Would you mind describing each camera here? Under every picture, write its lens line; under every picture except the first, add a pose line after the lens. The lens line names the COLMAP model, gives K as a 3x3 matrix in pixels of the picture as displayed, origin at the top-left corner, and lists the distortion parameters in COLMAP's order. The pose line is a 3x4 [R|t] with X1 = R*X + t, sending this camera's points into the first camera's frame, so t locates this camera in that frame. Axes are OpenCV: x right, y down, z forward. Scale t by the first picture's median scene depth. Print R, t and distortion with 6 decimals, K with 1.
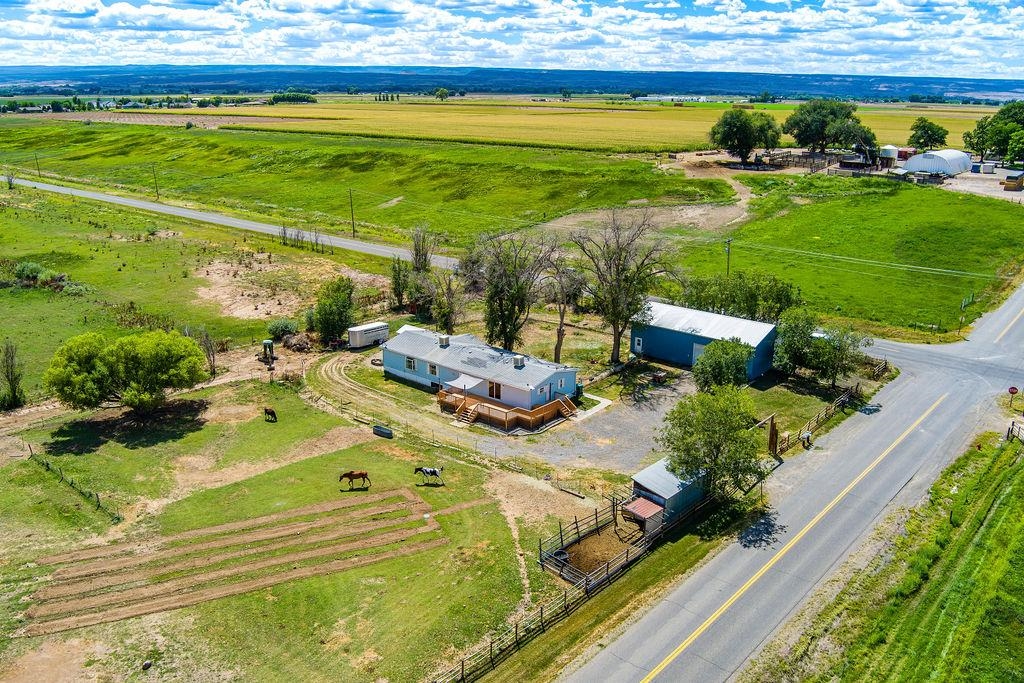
lens RADIAL K [[822.2, 0, 512.0], [0, 822.2, 341.5], [0, 0, 1]] dist [-0.072884, 0.011502]
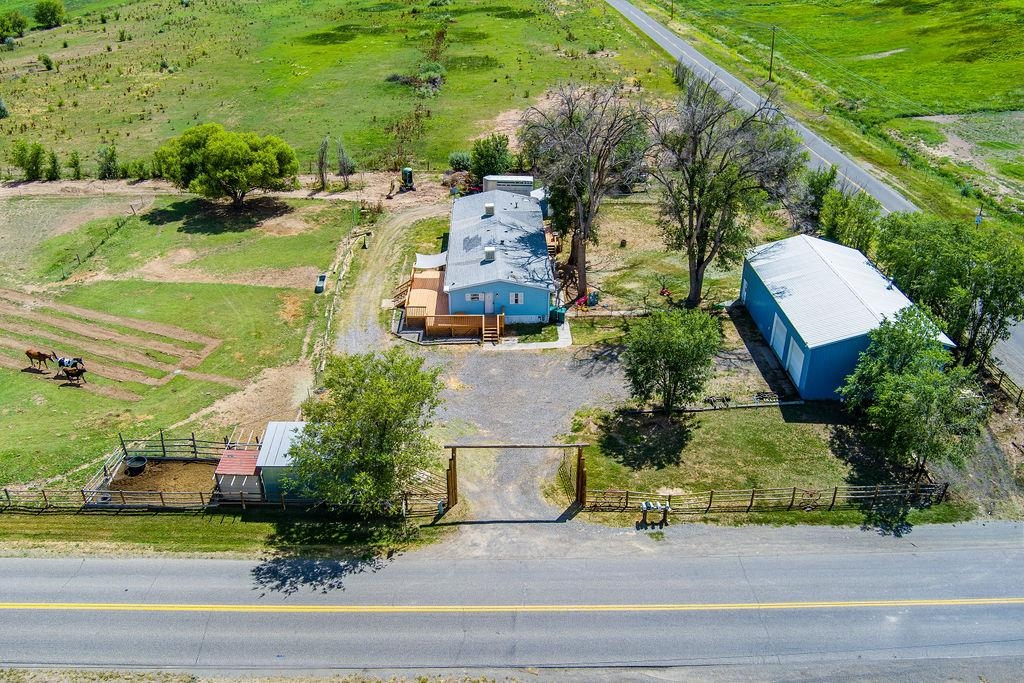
lens RADIAL K [[822.2, 0, 512.0], [0, 822.2, 341.5], [0, 0, 1]] dist [-0.072884, 0.011502]
pose [[0.665149, 0.345319, -0.662066, 0.593744], [-0.212437, 0.937516, 0.275561, -0.123371], [0.715854, -0.042641, 0.696947, 0.492990]]
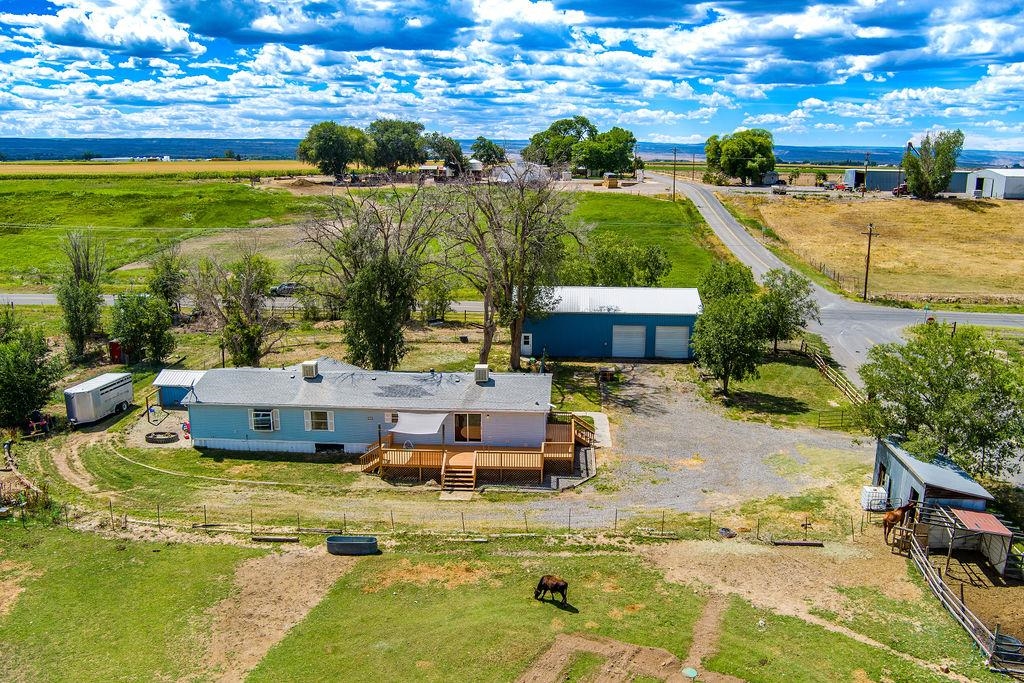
lens RADIAL K [[822.2, 0, 512.0], [0, 822.2, 341.5], [0, 0, 1]] dist [-0.072884, 0.011502]
pose [[0.806044, -0.132549, 0.576823, -0.332027], [0.174512, 0.984497, -0.017631, 0.015746], [-0.565543, 0.114874, 0.816679, 0.520465]]
